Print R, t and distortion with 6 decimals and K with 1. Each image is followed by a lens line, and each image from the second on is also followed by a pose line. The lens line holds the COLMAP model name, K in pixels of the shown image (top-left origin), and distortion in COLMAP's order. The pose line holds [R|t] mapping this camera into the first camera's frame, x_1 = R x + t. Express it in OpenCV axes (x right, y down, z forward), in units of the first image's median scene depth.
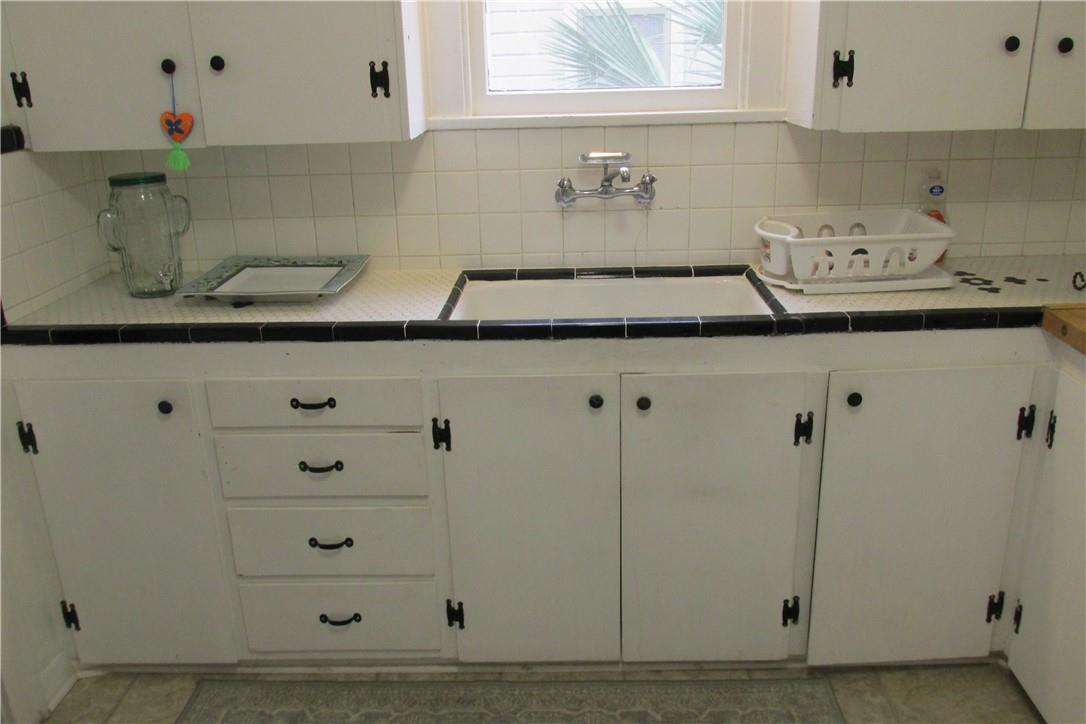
lens RADIAL K [[931.9, 0, 543.4], [0, 931.9, 378.5], [0, 0, 1]] dist [-0.005260, -0.001713]
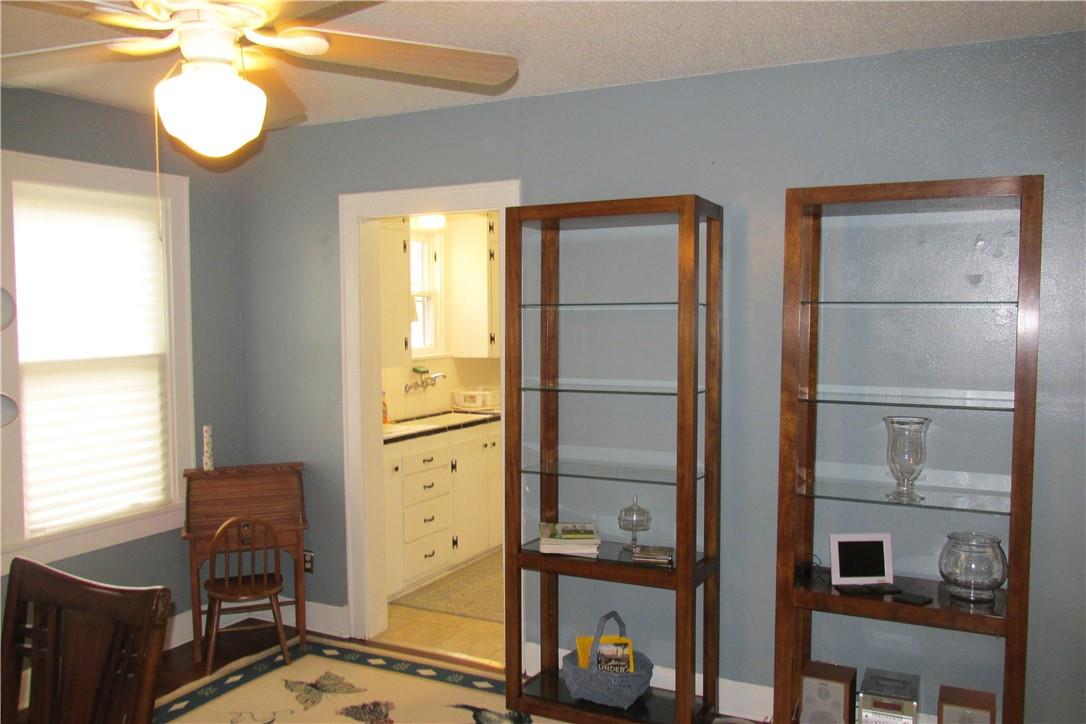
lens RADIAL K [[931.9, 0, 543.4], [0, 931.9, 378.5], [0, 0, 1]] dist [-0.005260, -0.001713]
pose [[0.433959, -0.037490, 0.900152, -2.255985], [0.290862, 0.951462, -0.100596, 0.152856], [-0.852689, 0.305474, 0.423800, -0.419381]]
